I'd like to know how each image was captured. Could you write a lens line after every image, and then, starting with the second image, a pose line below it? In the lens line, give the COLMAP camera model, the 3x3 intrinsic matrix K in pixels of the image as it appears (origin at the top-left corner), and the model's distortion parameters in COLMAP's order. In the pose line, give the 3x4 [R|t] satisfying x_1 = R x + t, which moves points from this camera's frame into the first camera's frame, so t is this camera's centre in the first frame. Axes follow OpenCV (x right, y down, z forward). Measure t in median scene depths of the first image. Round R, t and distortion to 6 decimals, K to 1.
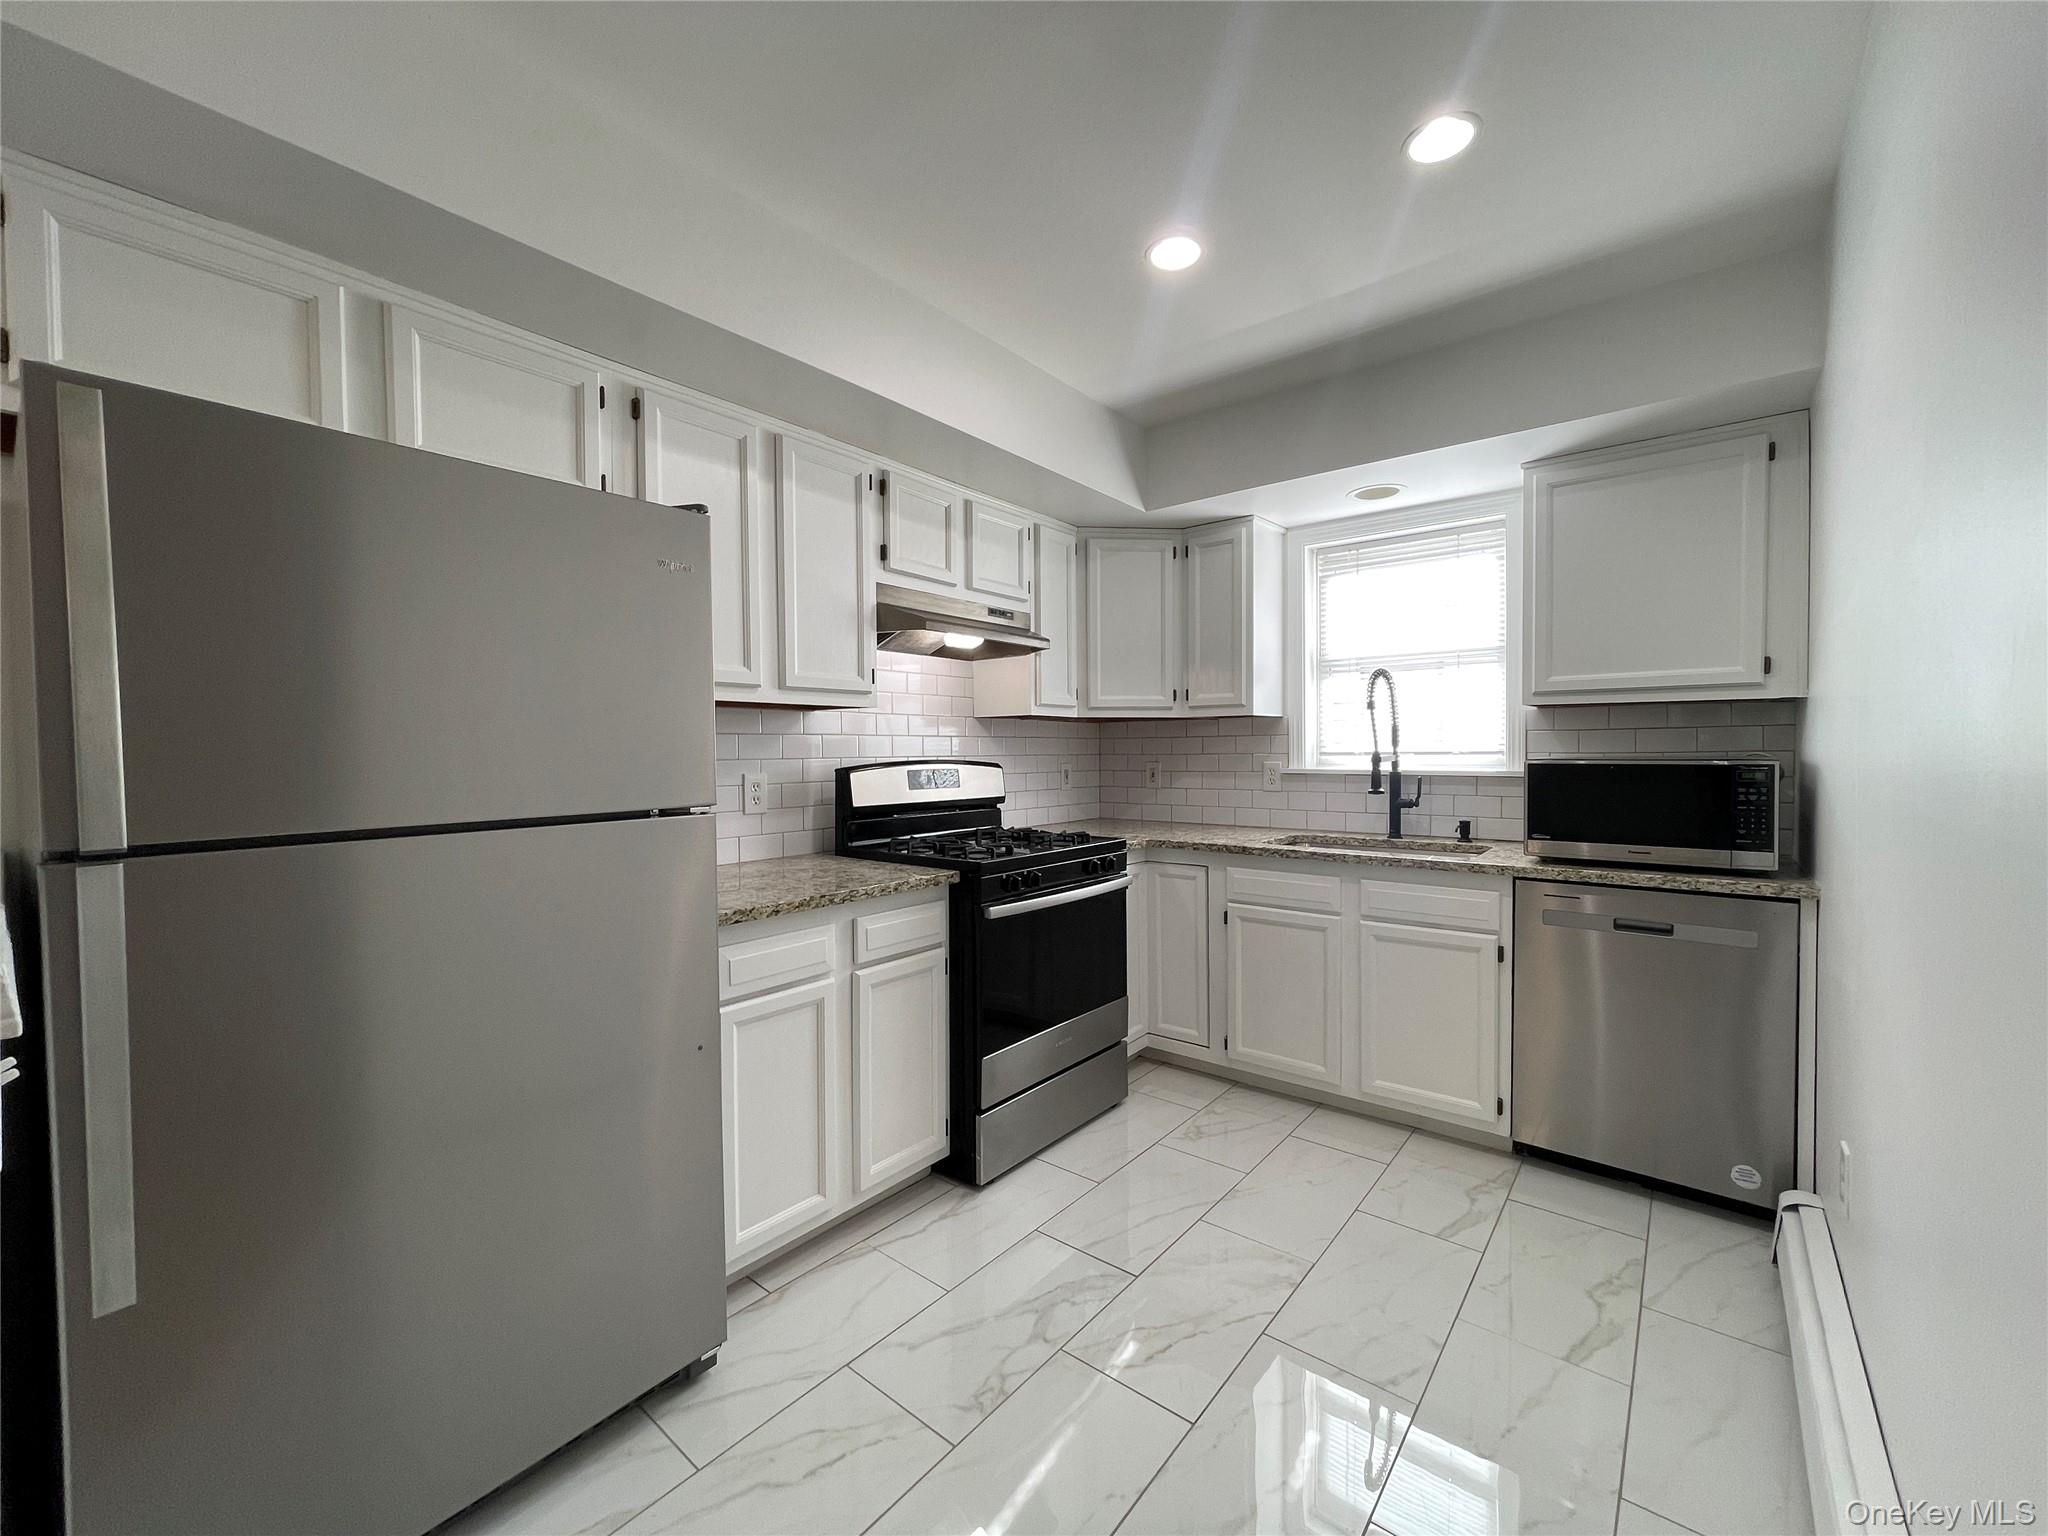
lens RADIAL K [[833.0, 0, 1019.9], [0, 833.0, 766.9], [0, 0, 1]] dist [-0.001435, 0.000282]
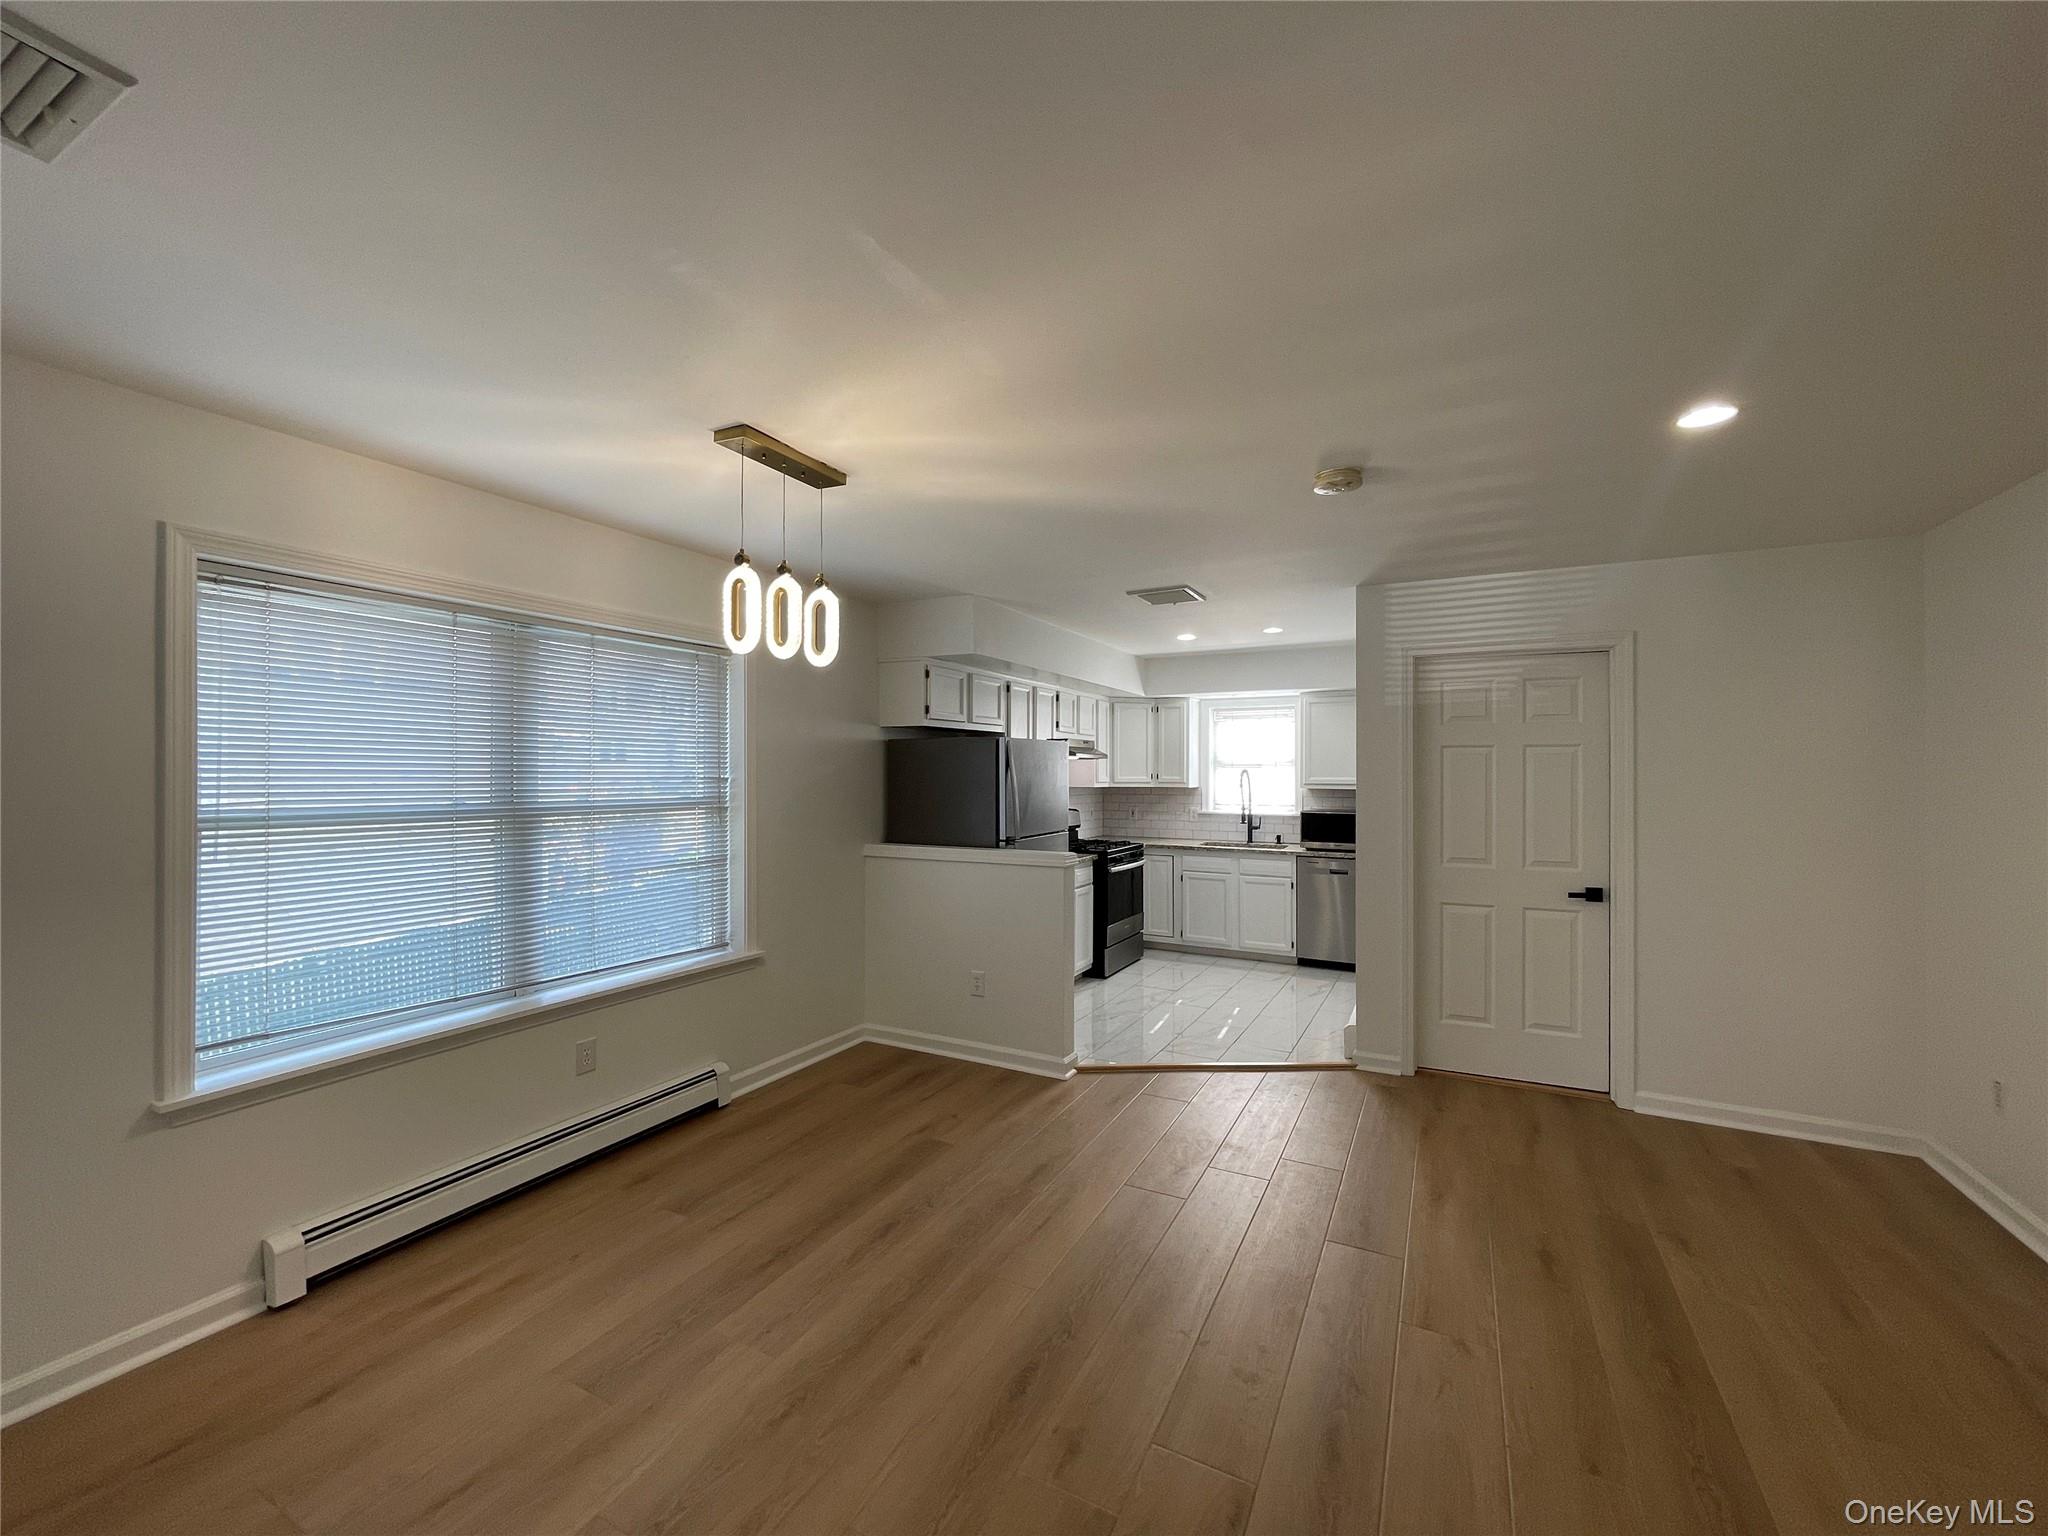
lens RADIAL K [[833.0, 0, 1019.9], [0, 833.0, 766.9], [0, 0, 1]] dist [-0.001435, 0.000282]
pose [[0.980354, 0.012556, 0.196846, -0.637862], [-0.006912, 0.999546, -0.029333, -0.052775], [-0.197125, 0.027396, 0.979996, -1.149714]]
